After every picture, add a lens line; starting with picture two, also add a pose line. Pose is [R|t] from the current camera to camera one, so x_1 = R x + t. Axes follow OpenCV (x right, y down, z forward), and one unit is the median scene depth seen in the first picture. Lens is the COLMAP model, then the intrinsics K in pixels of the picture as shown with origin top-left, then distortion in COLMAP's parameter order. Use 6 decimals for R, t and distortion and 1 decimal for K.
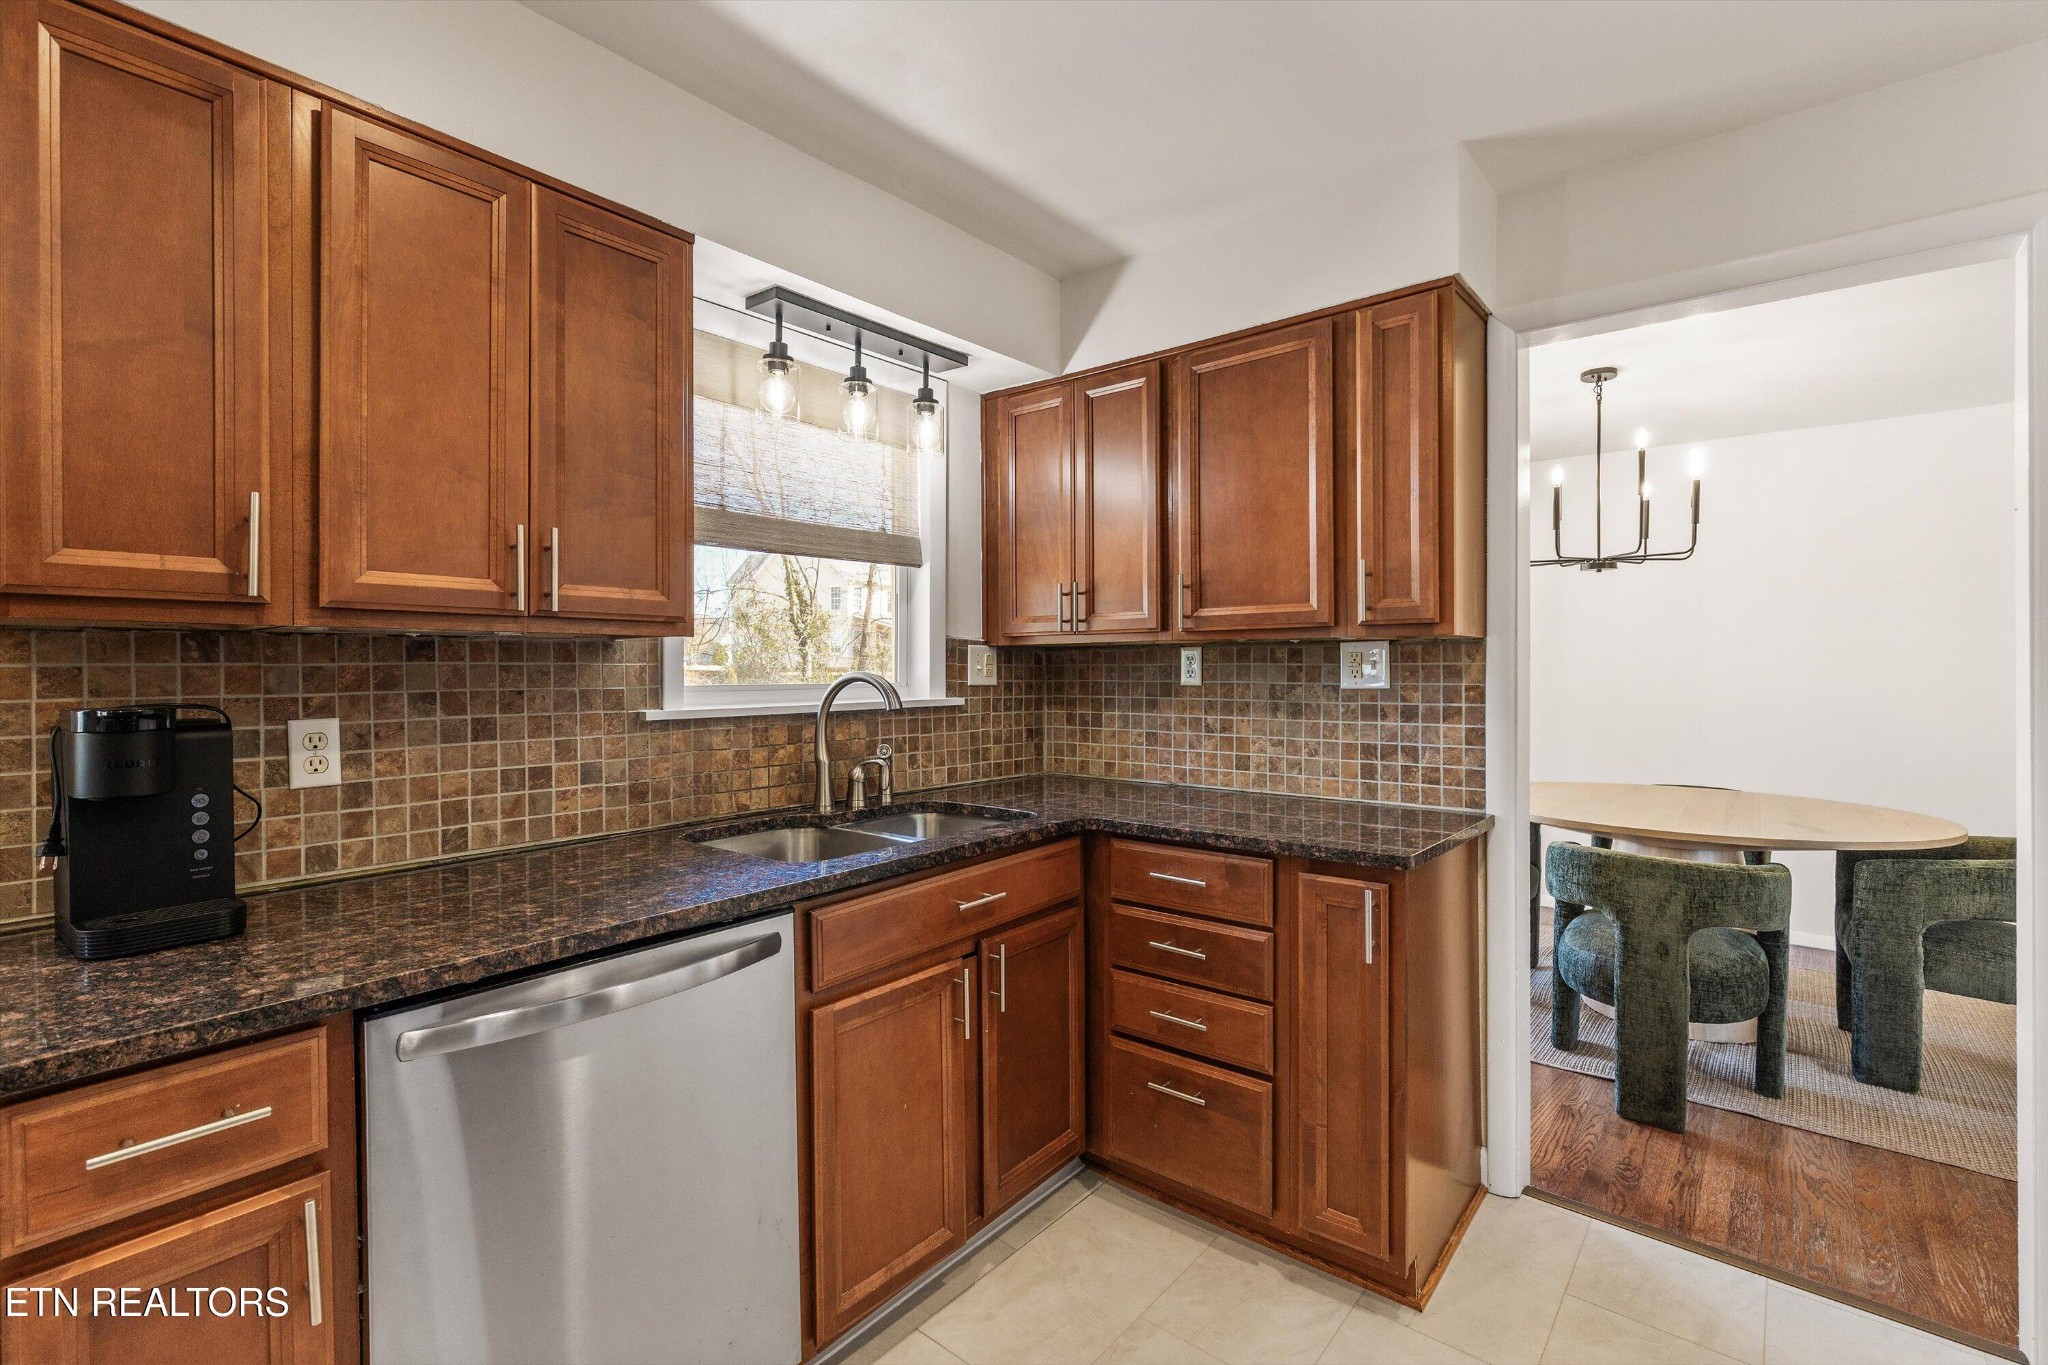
lens RADIAL K [[928.0, 0, 1024.0], [0, 928.0, 682.5], [0, 0, 1]] dist [0.013610, -0.000231]
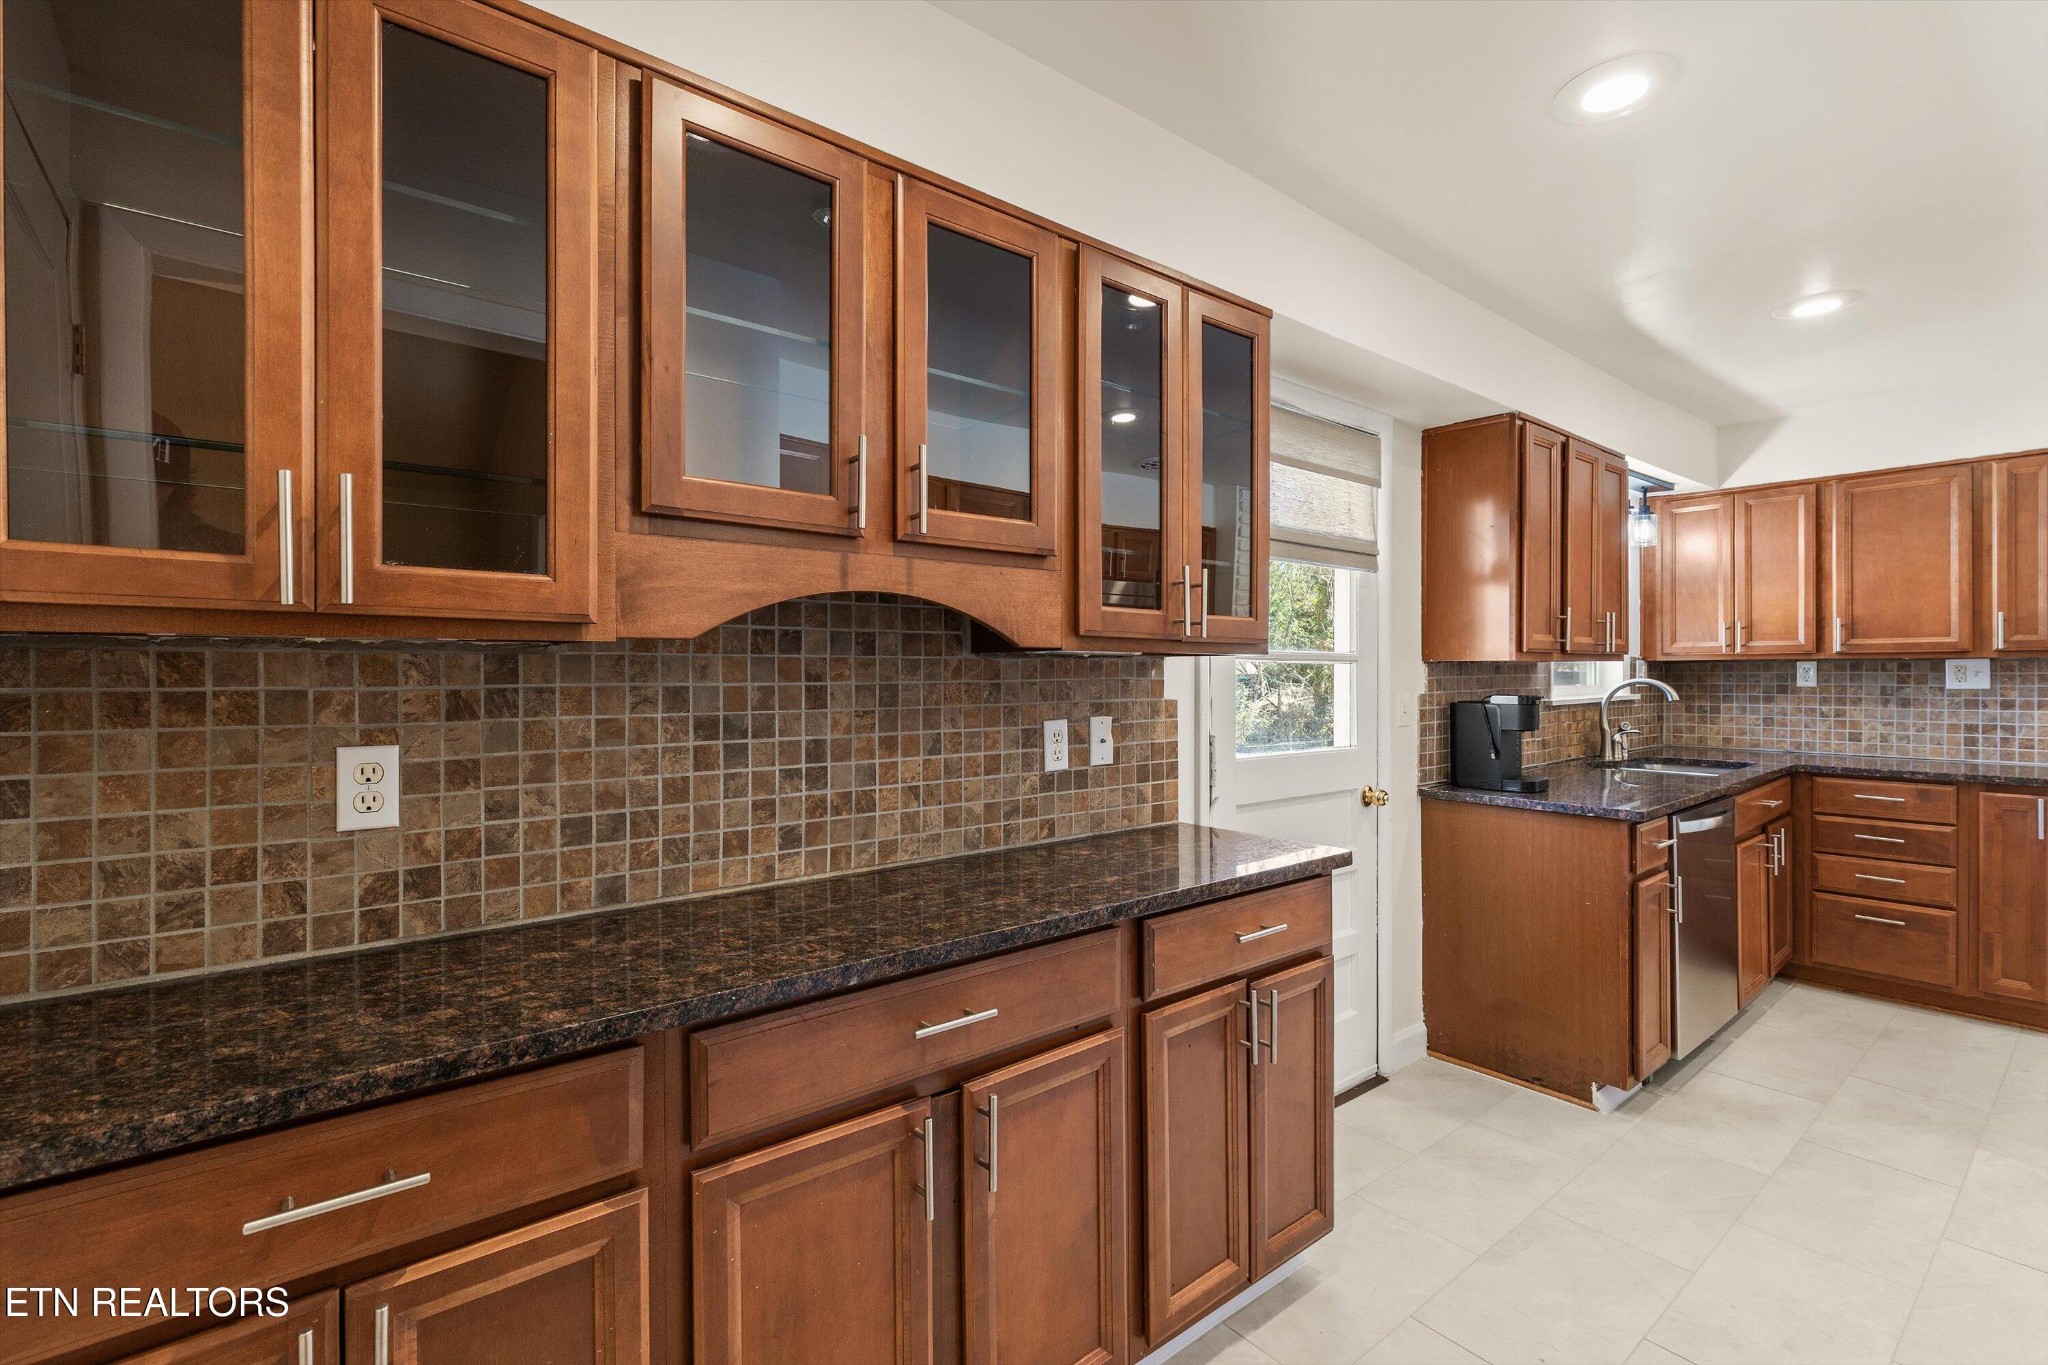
lens RADIAL K [[924.0, 0, 1040.9], [0, 924.0, 686.6], [0, 0, 1]] dist [0.000610, 0.000305]
pose [[0.981181, 0.001317, -0.193086, -0.862184], [-0.000529, 0.999991, 0.004135, -0.002774], [0.193090, -0.003955, 0.981173, -0.828214]]
